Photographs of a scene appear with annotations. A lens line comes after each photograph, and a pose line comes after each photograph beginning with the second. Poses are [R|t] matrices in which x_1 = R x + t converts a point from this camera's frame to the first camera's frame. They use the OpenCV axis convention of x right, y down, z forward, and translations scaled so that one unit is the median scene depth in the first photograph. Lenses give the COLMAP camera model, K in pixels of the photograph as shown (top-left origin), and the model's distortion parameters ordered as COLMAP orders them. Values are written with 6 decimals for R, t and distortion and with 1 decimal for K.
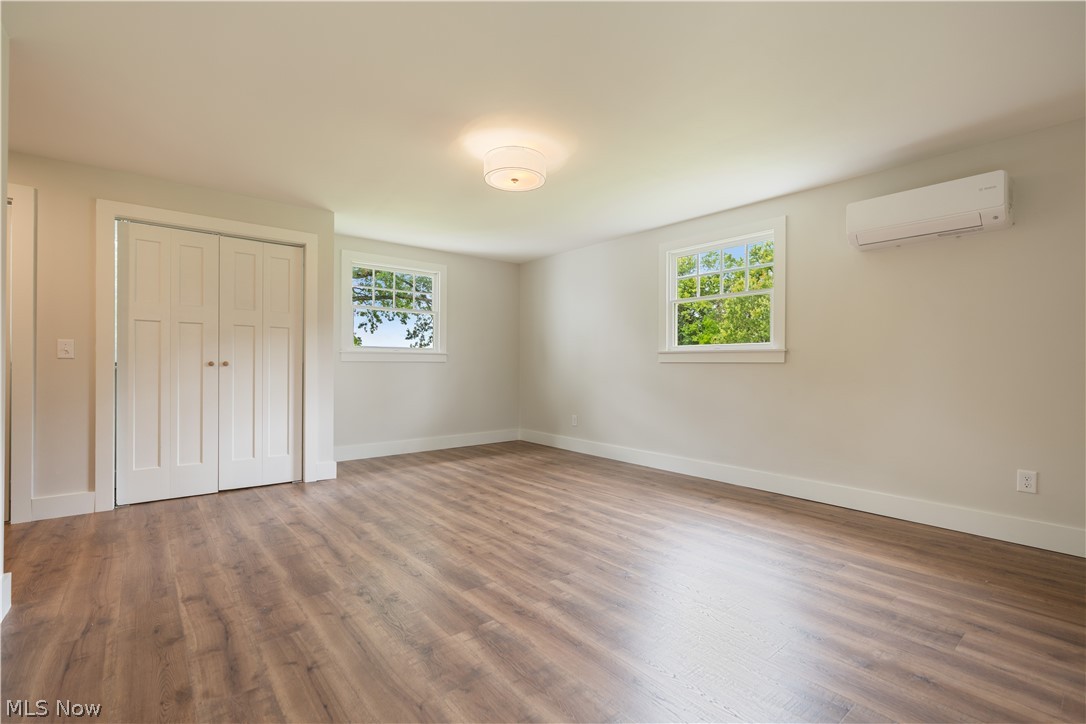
lens RADIAL K [[484.6, 0, 542.7], [0, 484.6, 362.3], [0, 0, 1]] dist [-0.007355, 0.000719]
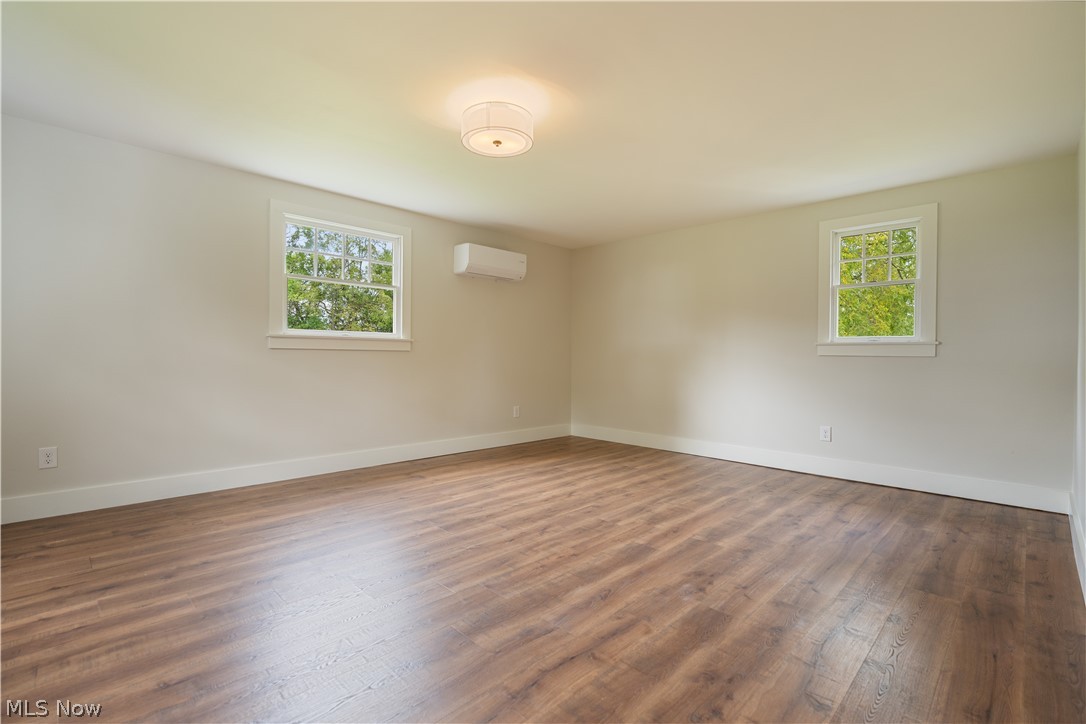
lens RADIAL K [[484.6, 0, 541.8], [0, 484.6, 359.0], [0, 0, 1]] dist [-0.007355, 0.000719]
pose [[-0.084274, -0.016313, 0.996309, -1.025010], [-0.018819, 0.999714, 0.014777, -0.004641], [-0.996265, -0.017504, -0.084557, 1.090374]]
